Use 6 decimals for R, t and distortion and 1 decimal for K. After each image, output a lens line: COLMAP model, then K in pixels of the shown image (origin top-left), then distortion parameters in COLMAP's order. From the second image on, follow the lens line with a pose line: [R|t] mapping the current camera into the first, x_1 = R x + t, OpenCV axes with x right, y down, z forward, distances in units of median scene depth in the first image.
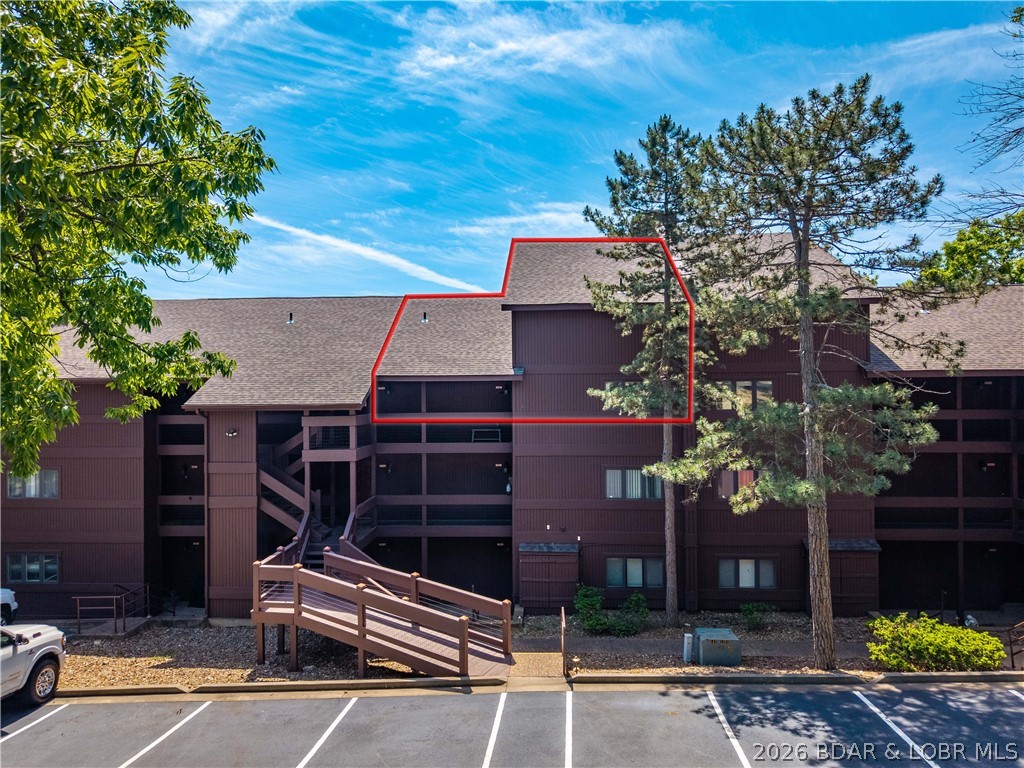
lens RADIAL K [[688.8, 0, 512.0], [0, 688.8, 384.0], [0, 0, 1]] dist [0.009818, -0.004062]
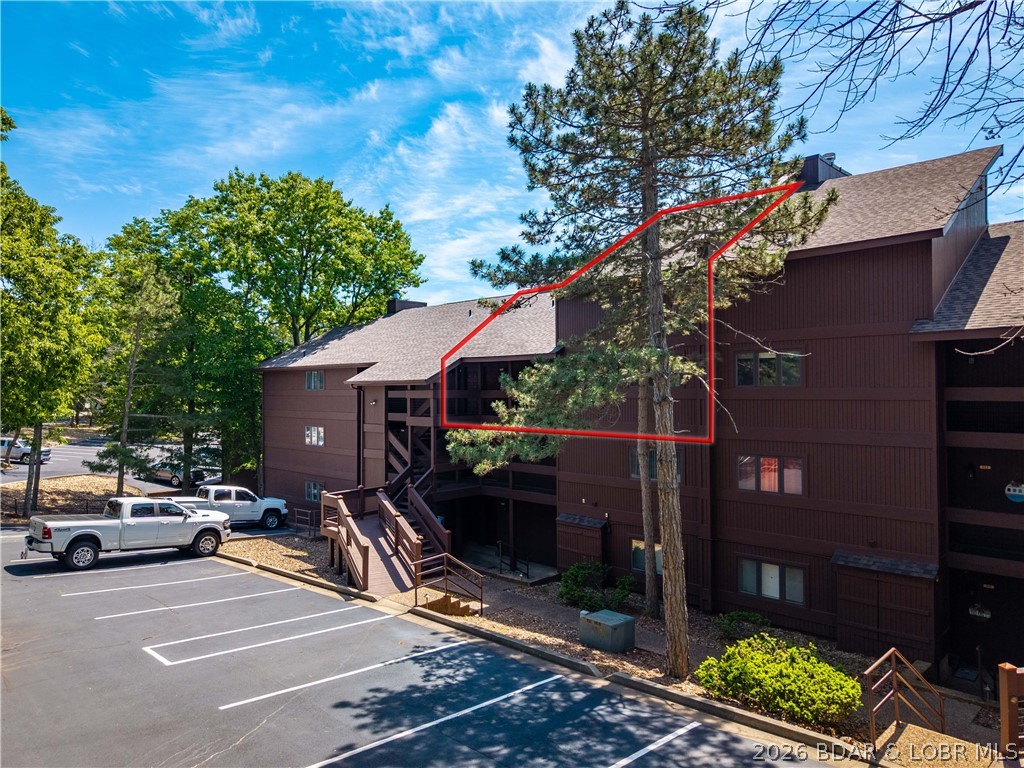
lens RADIAL K [[688.8, 0, 512.0], [0, 688.8, 384.0], [0, 0, 1]] dist [0.009818, -0.004062]
pose [[0.755133, -0.000994, -0.655571, 1.060540], [0.005364, 0.999975, 0.004661, 0.046471], [0.655550, -0.007036, 0.755119, 0.255683]]
